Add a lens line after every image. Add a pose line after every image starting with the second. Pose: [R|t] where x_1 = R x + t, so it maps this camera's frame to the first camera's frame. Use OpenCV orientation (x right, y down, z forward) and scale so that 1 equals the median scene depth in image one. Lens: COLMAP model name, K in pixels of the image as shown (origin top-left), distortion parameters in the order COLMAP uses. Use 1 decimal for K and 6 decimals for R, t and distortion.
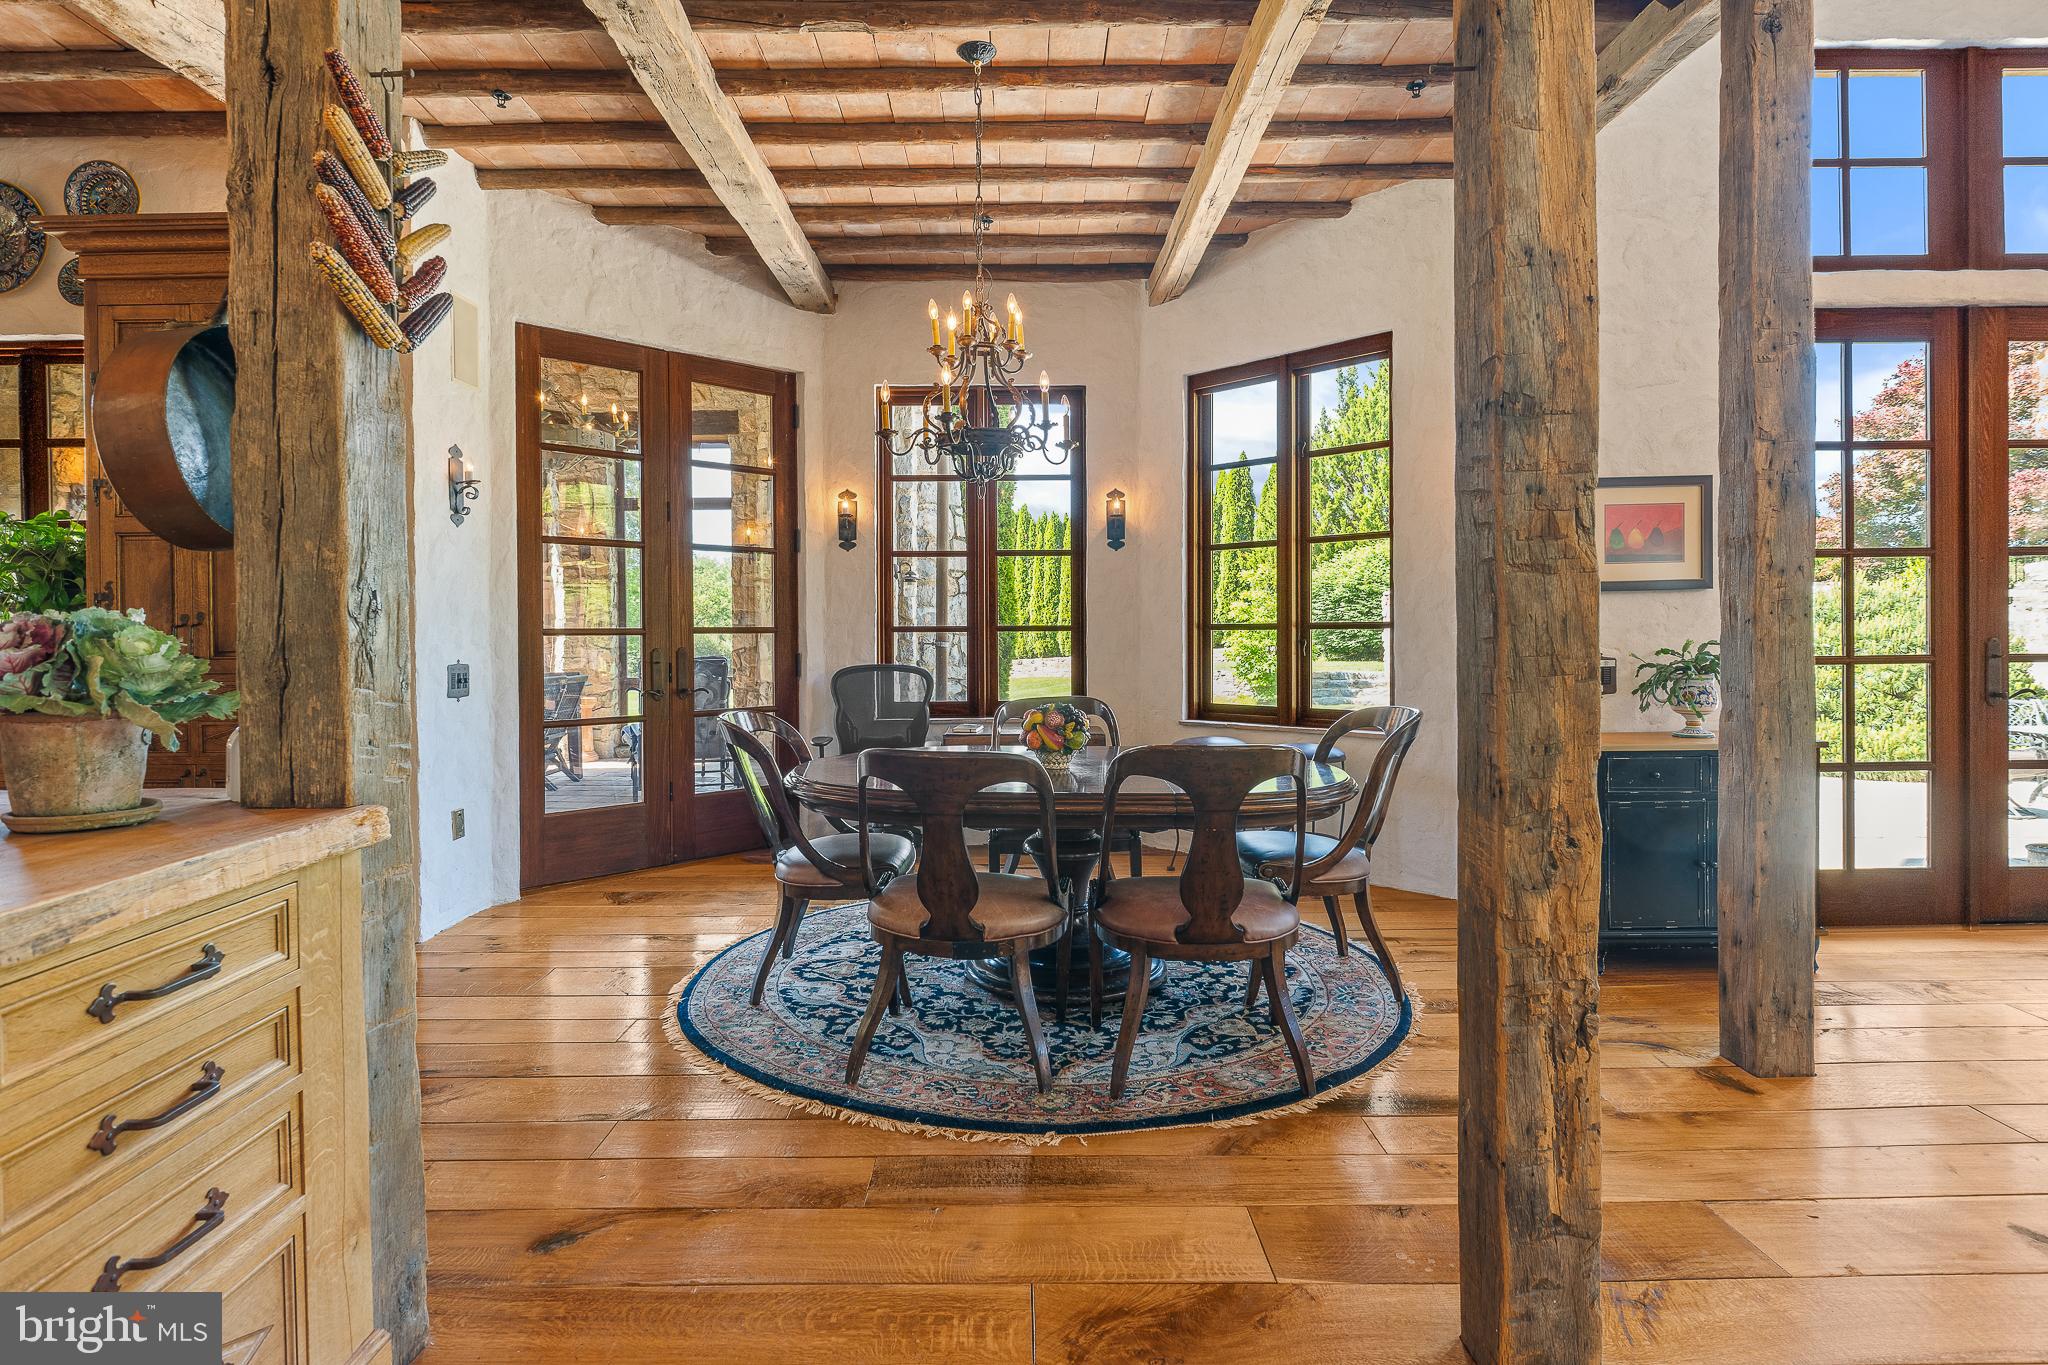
lens RADIAL K [[1090.4, 0, 1022.1], [0, 1090.4, 636.8], [0, 0, 1]] dist [0.000435, -0.000775]
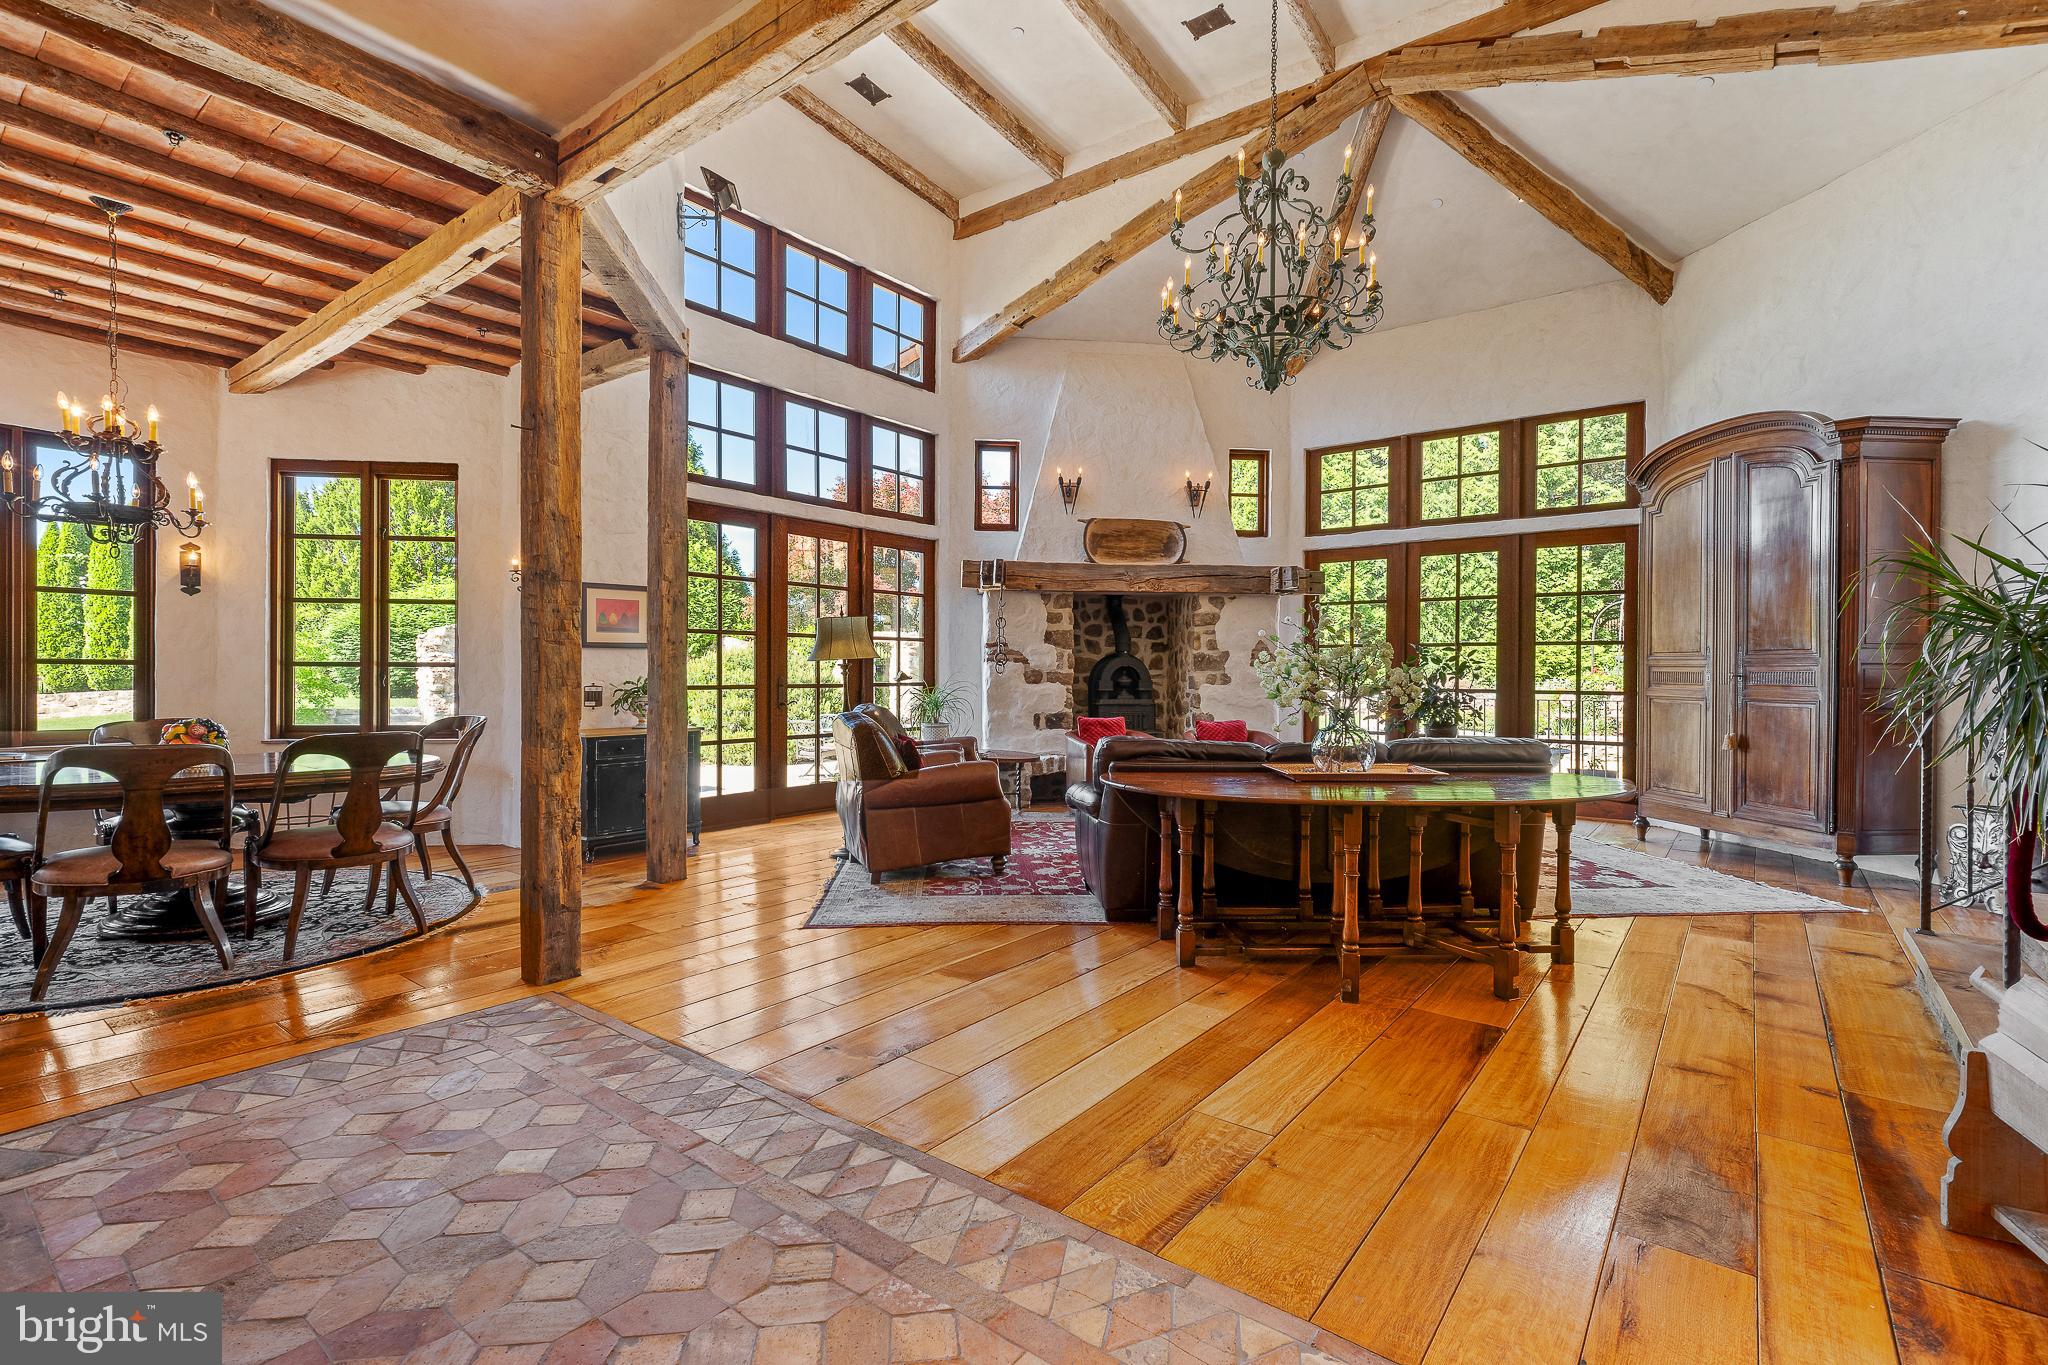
lens RADIAL K [[955.1, 0, 1025.6], [0, 955.1, 686.4], [0, 0, 1]] dist [-0.000173, -0.000289]
pose [[0.623877, 0.000512, 0.781522, -0.315774], [-0.007895, 0.999953, 0.005648, 0.008278], [-0.781483, -0.009694, 0.623852, -0.671025]]
